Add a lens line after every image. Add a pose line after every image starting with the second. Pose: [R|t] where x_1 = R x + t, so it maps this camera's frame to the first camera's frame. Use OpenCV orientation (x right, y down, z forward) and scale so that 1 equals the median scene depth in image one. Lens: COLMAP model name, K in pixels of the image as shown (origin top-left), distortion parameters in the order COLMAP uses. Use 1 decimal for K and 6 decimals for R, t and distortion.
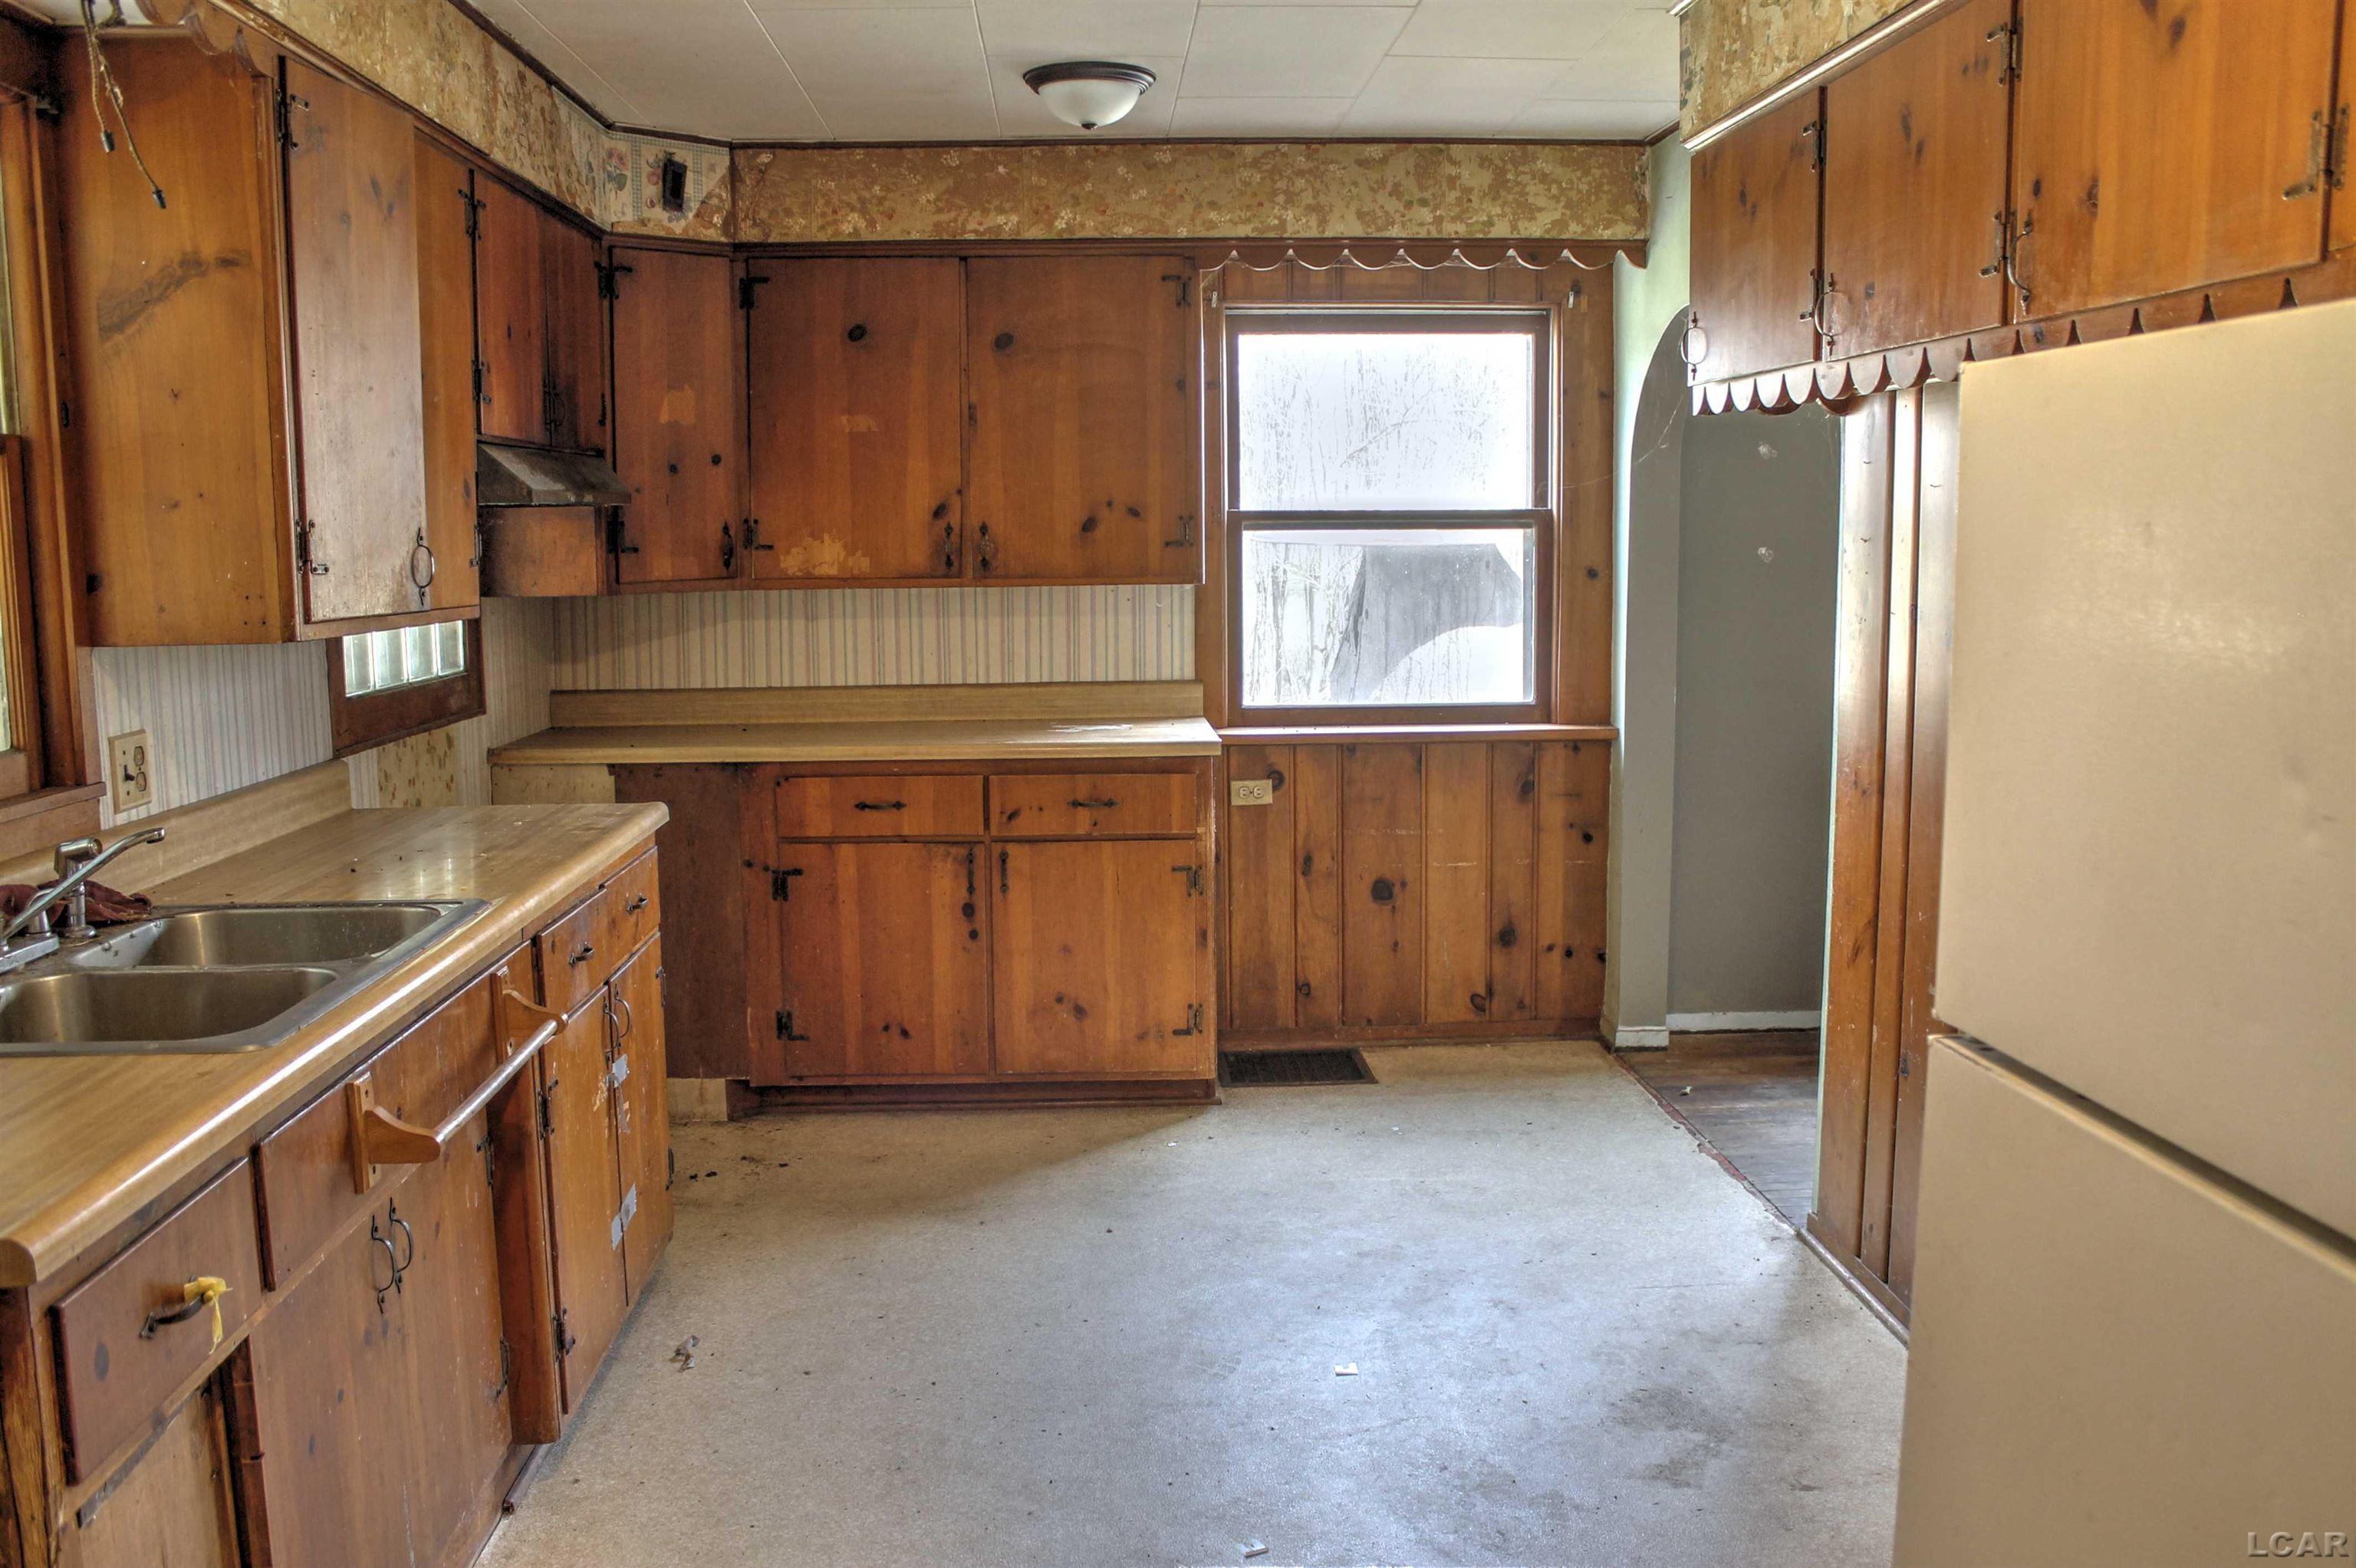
lens RADIAL K [[2034.5, 0, 1178.0], [0, 2034.5, 784.0], [0, 0, 1]] dist [-0.131510, 0.006983]
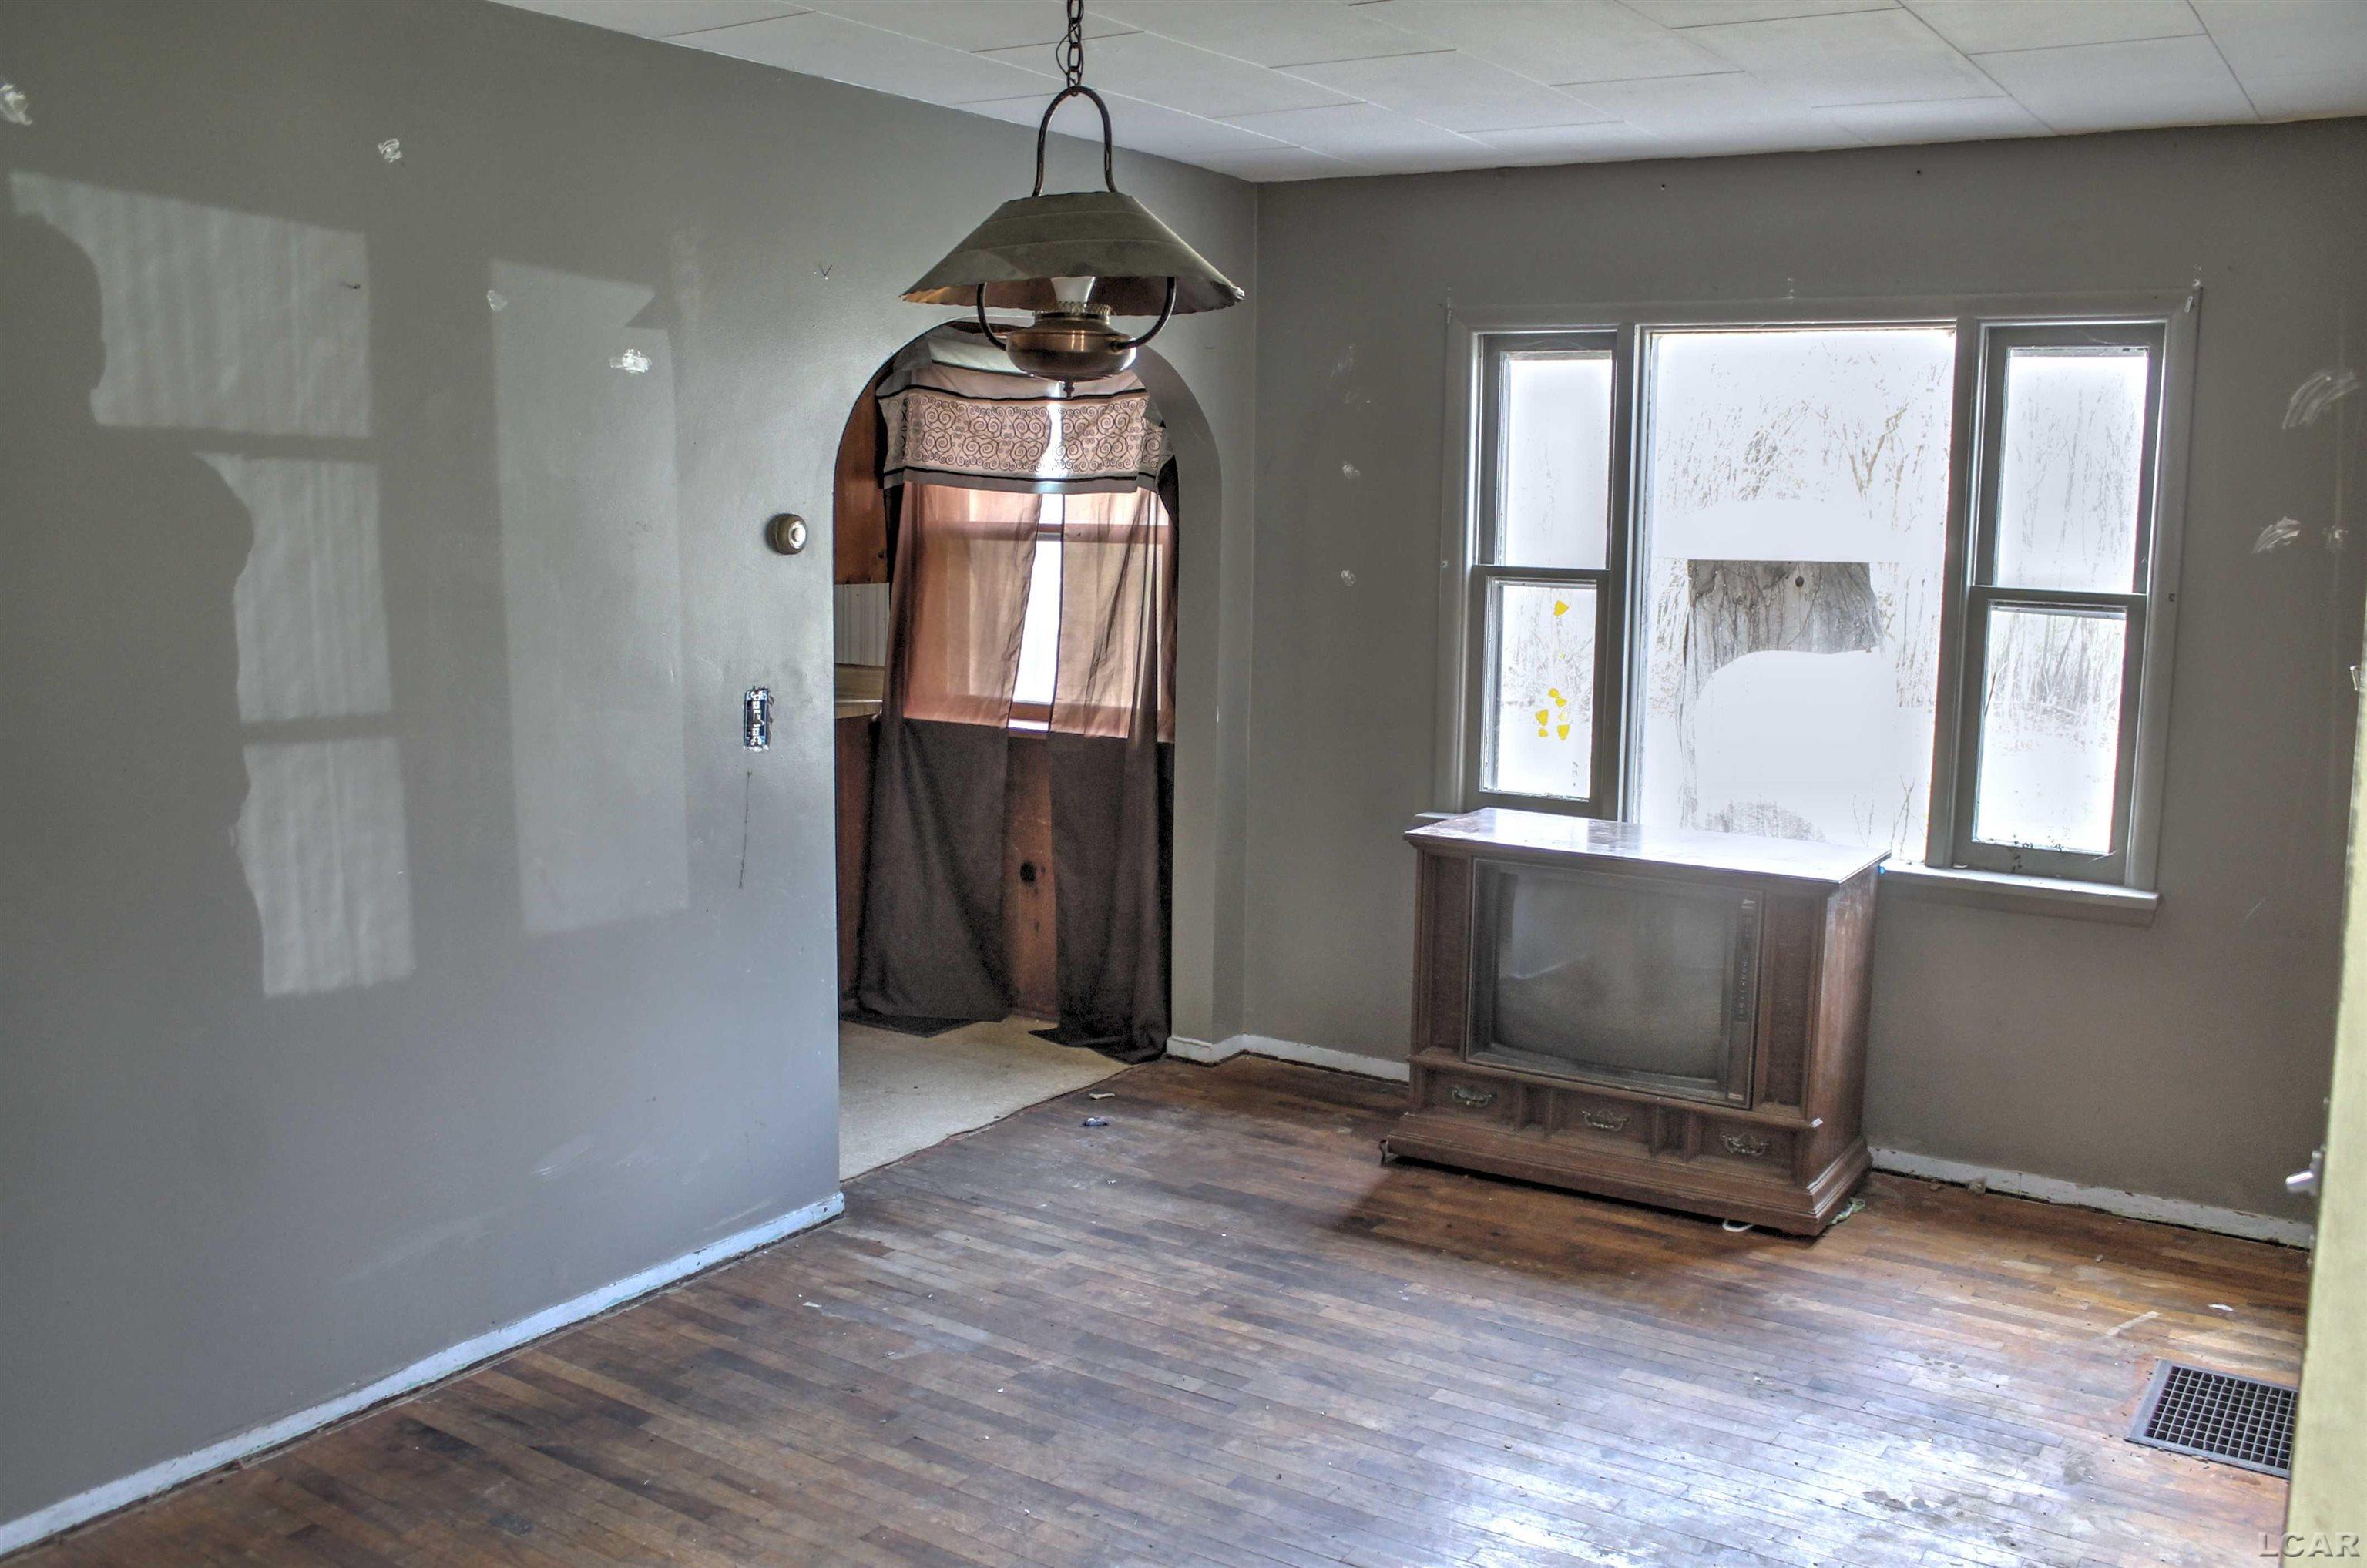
lens RADIAL K [[2044.3, 0, 1183.5], [0, 2044.3, 784.0], [0, 0, 1]] dist [-0.131510, 0.006983]
pose [[0.804701, 0.104421, -0.584425, 0.813264], [-0.099331, 0.994215, 0.040869, -0.048392], [0.585311, 0.025164, 0.810418, 0.164598]]
